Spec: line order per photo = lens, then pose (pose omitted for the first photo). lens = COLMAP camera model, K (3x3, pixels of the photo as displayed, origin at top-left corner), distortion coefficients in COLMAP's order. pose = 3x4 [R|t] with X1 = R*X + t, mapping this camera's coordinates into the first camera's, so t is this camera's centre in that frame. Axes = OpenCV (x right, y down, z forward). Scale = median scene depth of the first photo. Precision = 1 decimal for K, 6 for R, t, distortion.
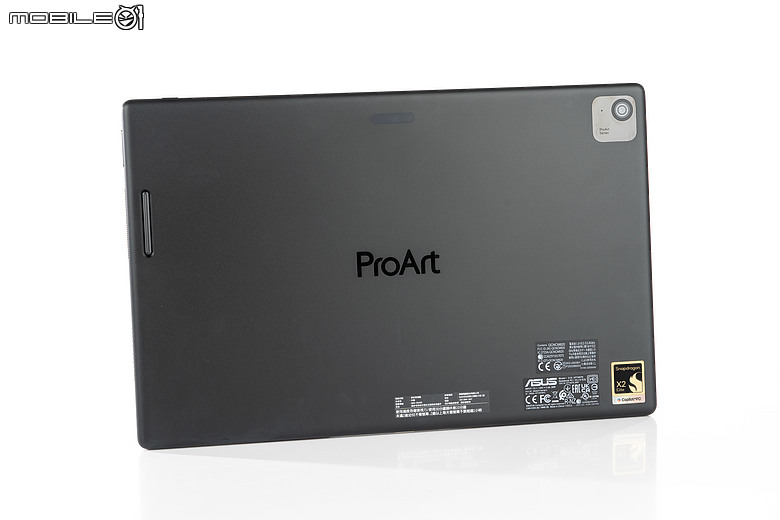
lens RADIAL K [[1554.7, 0, 390.0], [0, 1554.7, 260.0], [0, 0, 1]] dist [0.012835, 0.035476]
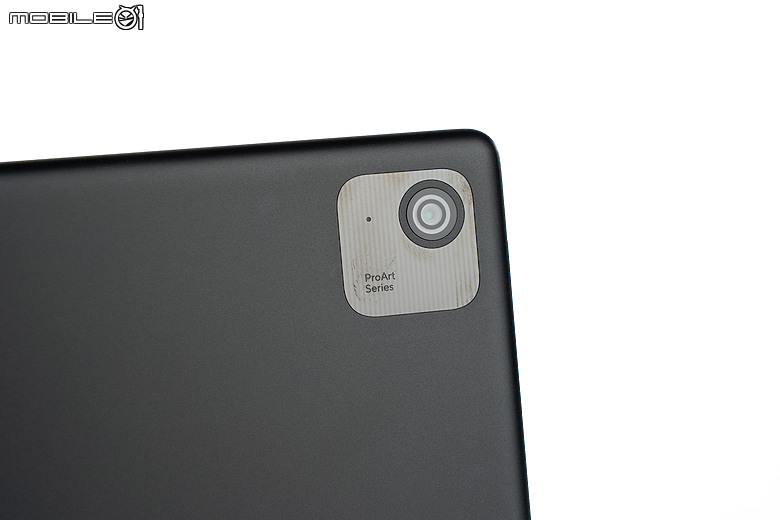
lens RADIAL K [[2399.4, 0, 390.0], [0, 2399.4, 260.0], [0, 0, 1]] dist [0.038982, 0.639651]
pose [[0.991978, -0.044894, 0.118169, 0.081089], [0.052733, 0.996551, -0.064066, -0.055302], [-0.114885, 0.069783, 0.990925, 0.505647]]
